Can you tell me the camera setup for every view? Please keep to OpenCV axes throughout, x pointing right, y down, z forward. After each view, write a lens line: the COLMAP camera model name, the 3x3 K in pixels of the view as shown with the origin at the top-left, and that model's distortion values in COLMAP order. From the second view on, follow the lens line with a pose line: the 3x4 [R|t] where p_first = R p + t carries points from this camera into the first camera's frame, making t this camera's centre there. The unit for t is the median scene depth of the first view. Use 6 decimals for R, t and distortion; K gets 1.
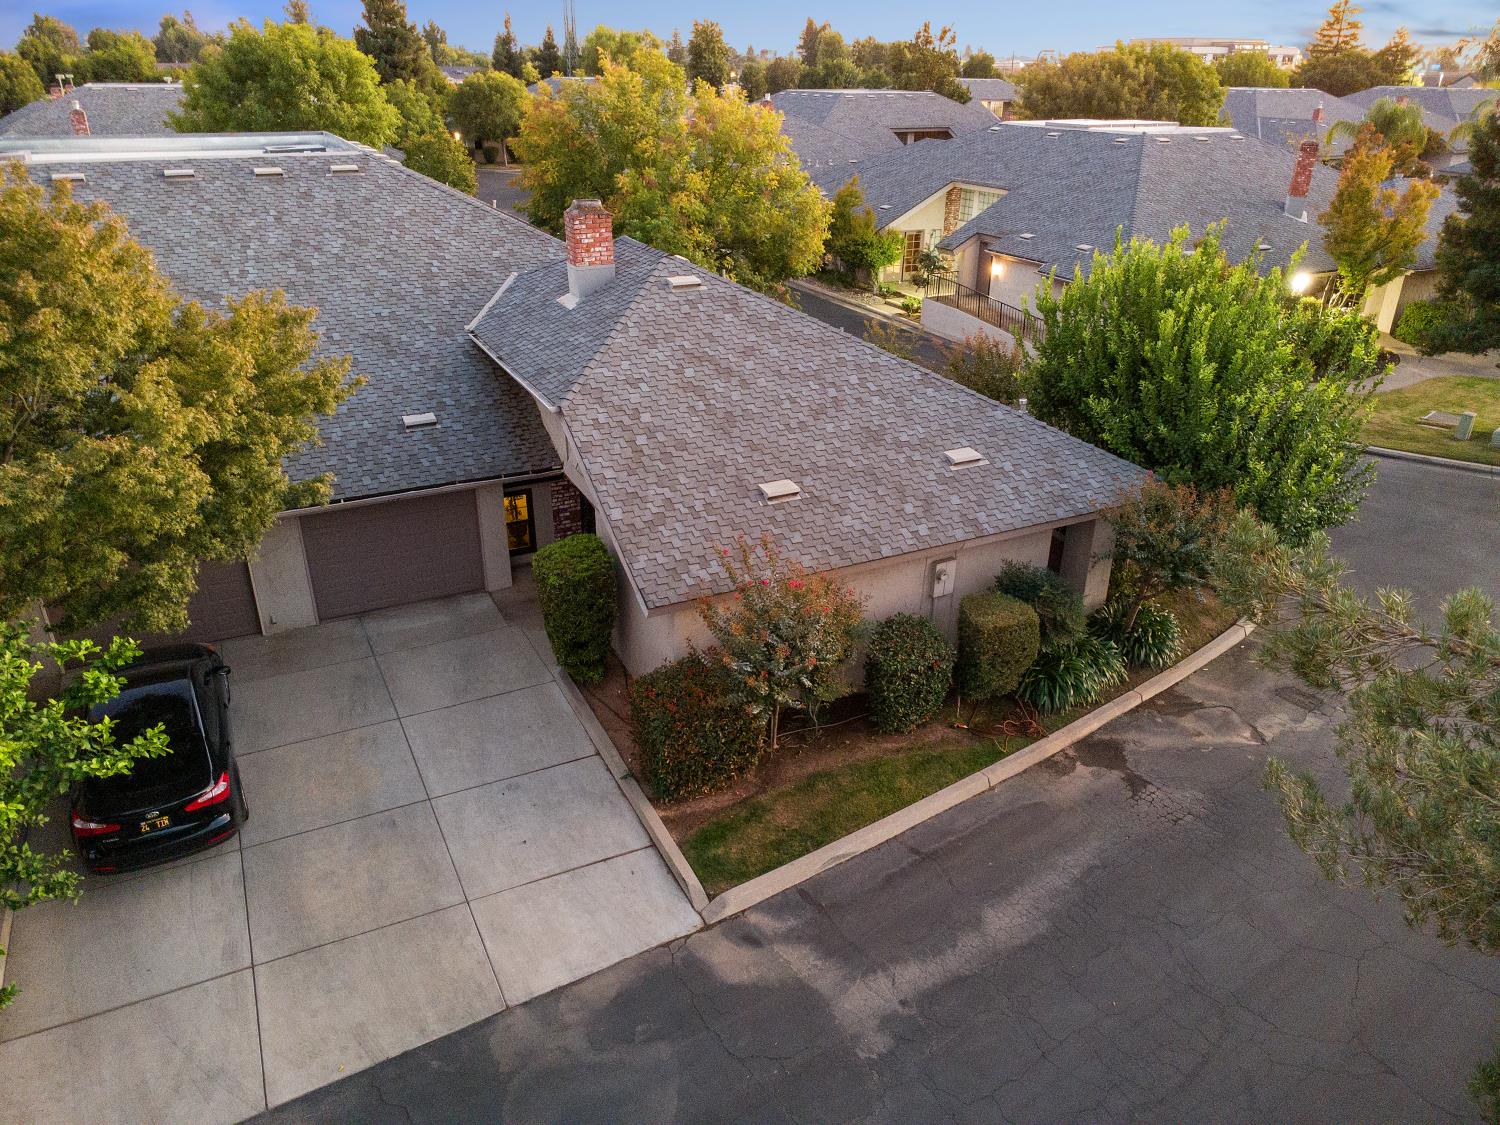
lens RADIAL K [[1061.7, 0, 750.0], [0, 1061.7, 562.5], [0, 0, 1]] dist [0.000508, 0.002050]
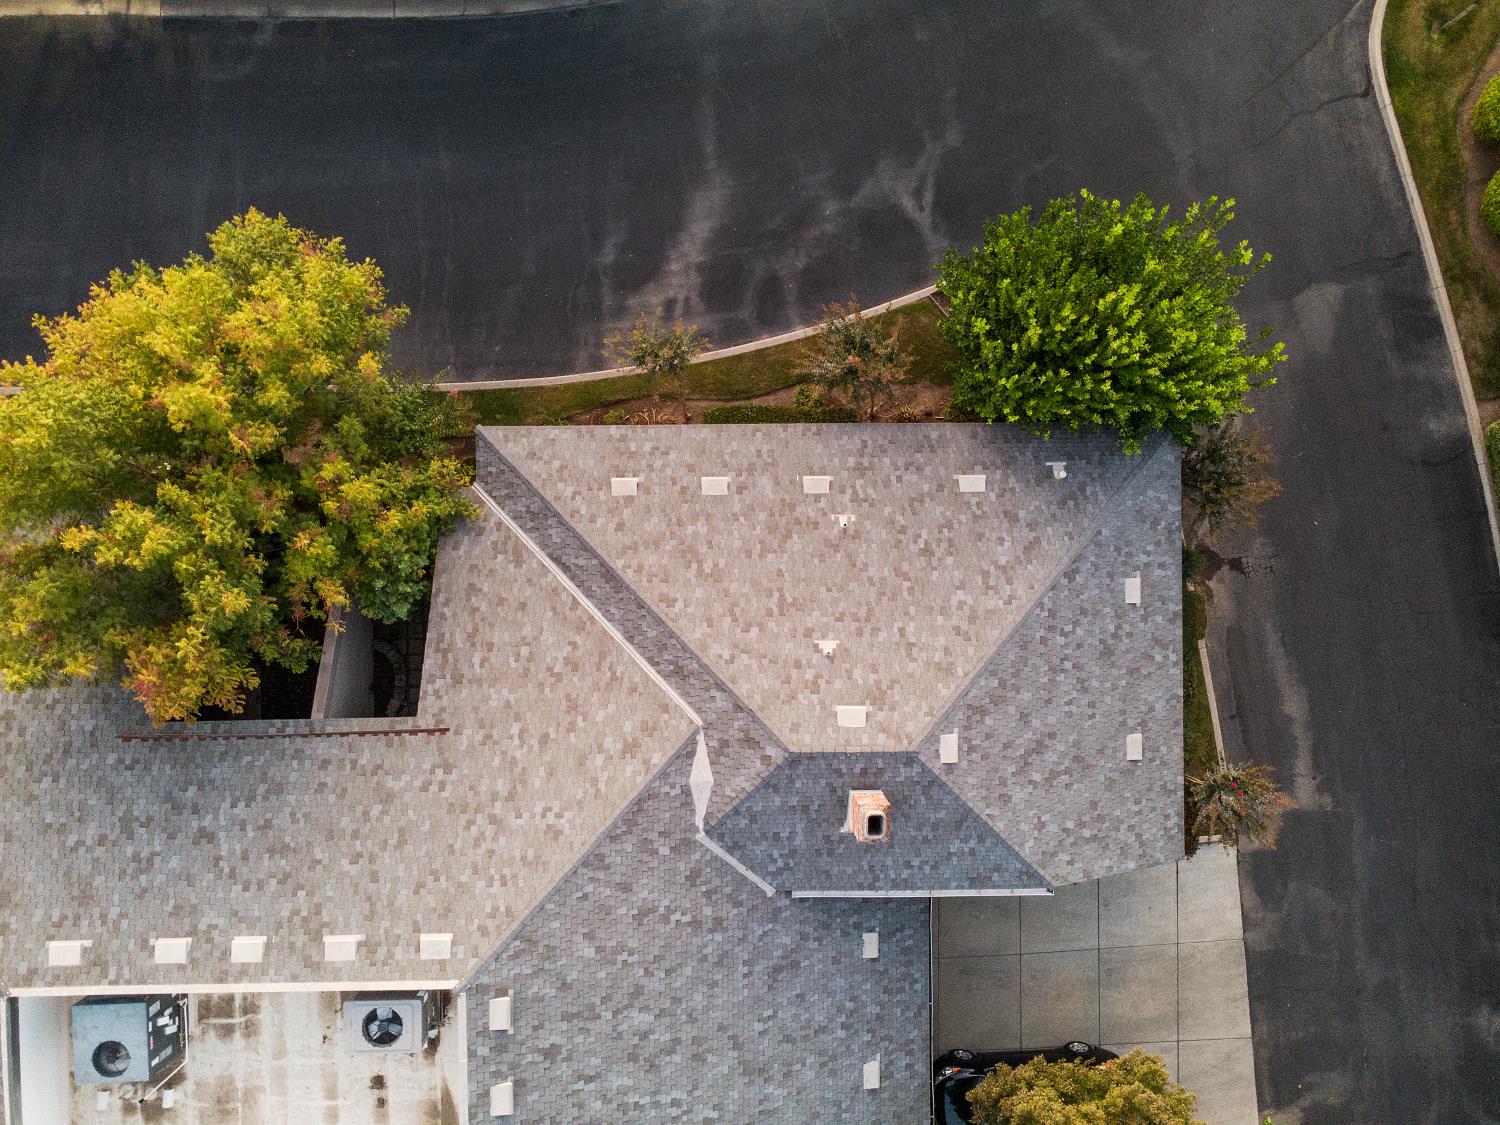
lens RADIAL K [[1061.7, 0, 750.0], [0, 1061.7, 562.5], [0, 0, 1]] dist [0.000508, 0.002050]
pose [[0.436912, -0.899499, 0.003061, 0.020282], [0.365904, 0.180837, 0.912914, -1.598319], [-0.821719, -0.397743, 0.408140, 0.924836]]
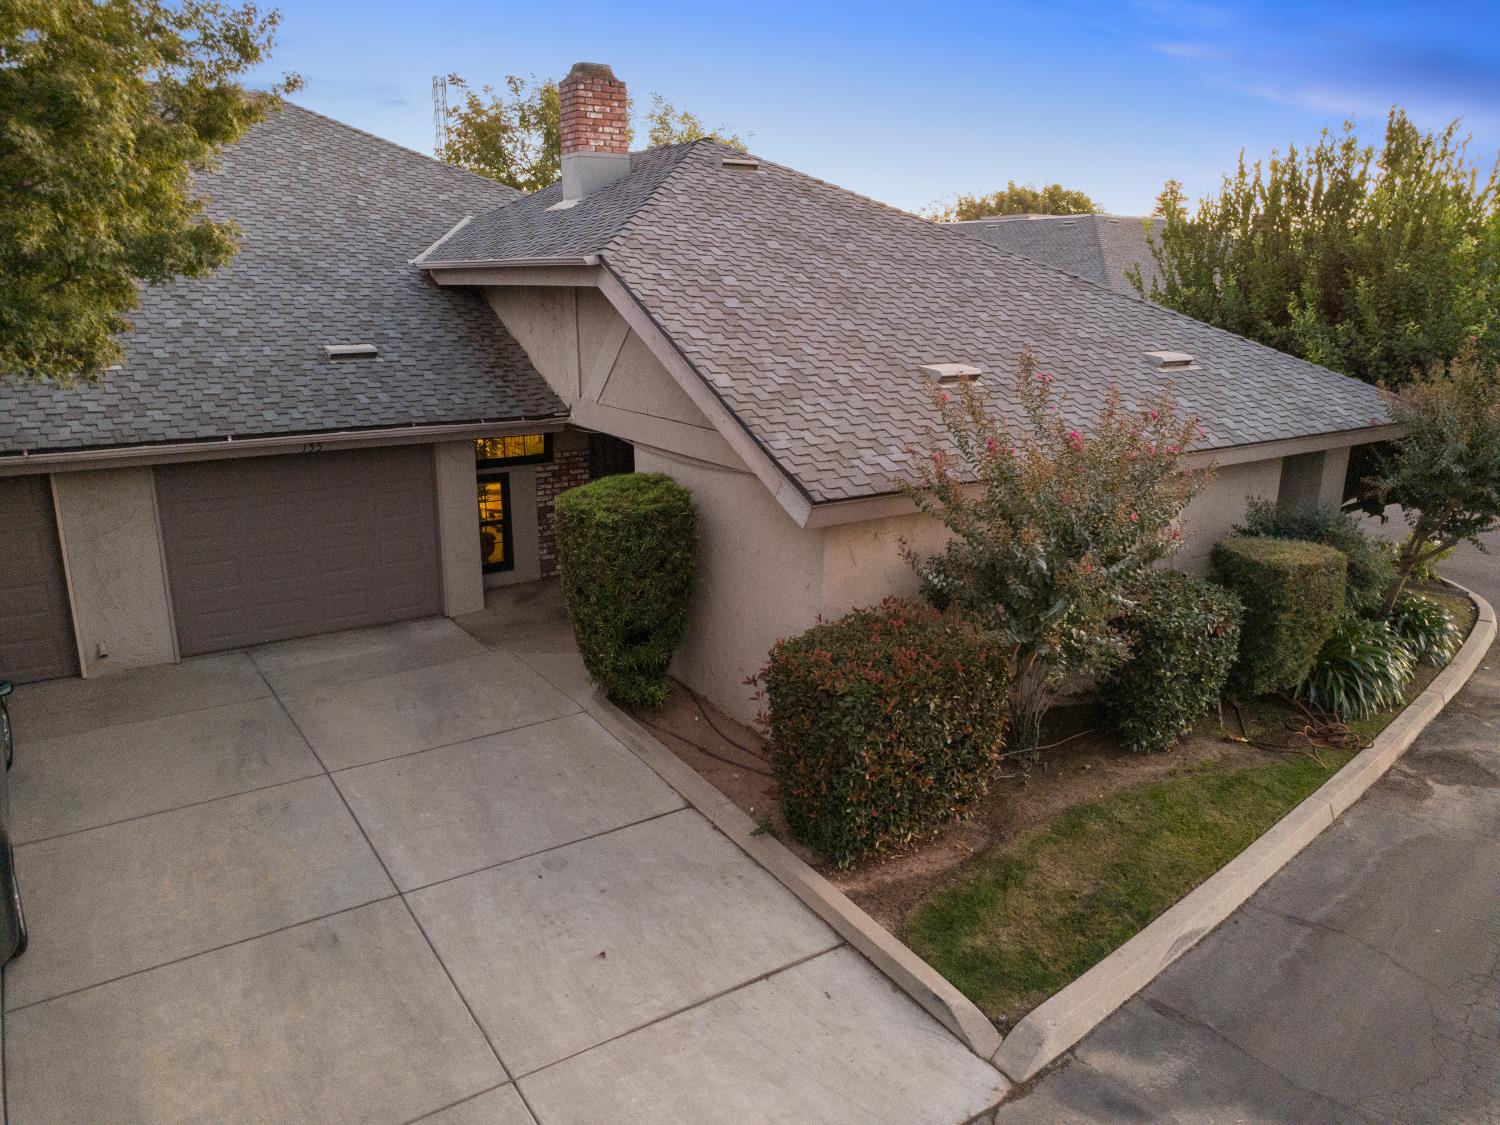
lens RADIAL K [[1061.7, 0, 750.0], [0, 1061.7, 562.5], [0, 0, 1]] dist [0.000508, 0.002050]
pose [[0.991876, -0.032792, 0.122907, -0.173066], [0.053941, 0.983459, -0.172915, 0.147689], [-0.115203, 0.178140, 0.977238, 0.398067]]
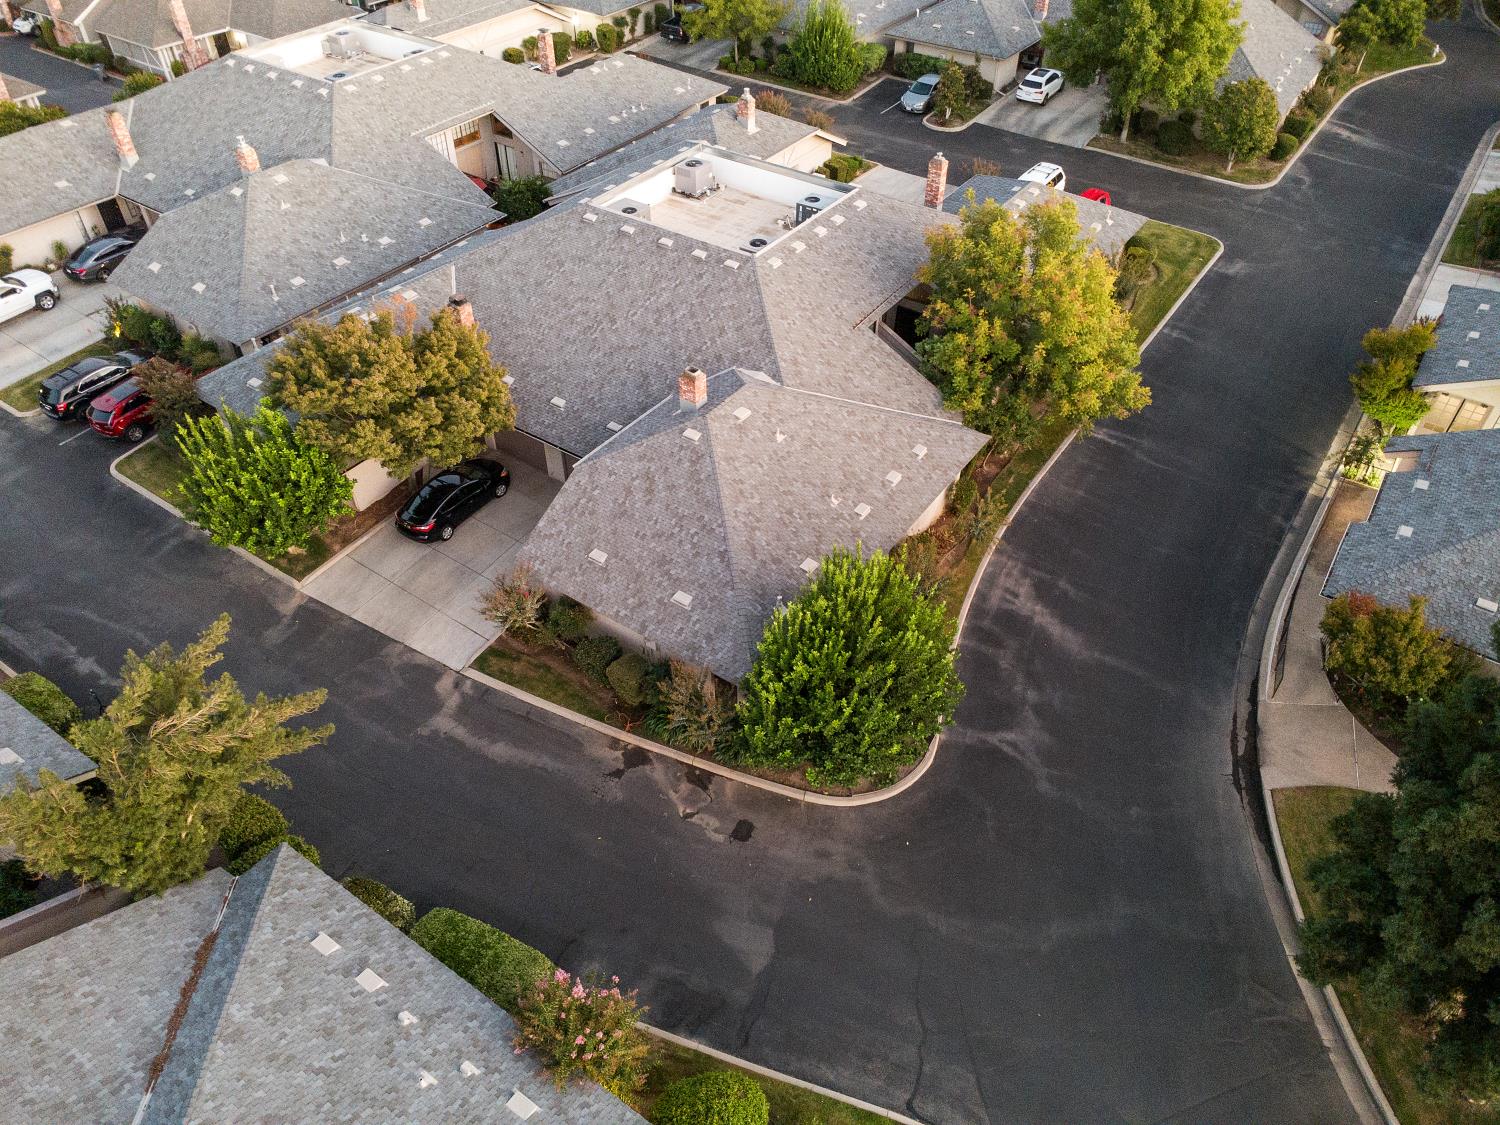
lens RADIAL K [[1061.7, 0, 750.0], [0, 1061.7, 562.5], [0, 0, 1]] dist [0.000508, 0.002050]
pose [[0.480731, 0.590129, -0.648572, 1.539098], [-0.380090, 0.806786, 0.452358, -1.121077], [0.790208, 0.029054, 0.612149, -0.063210]]
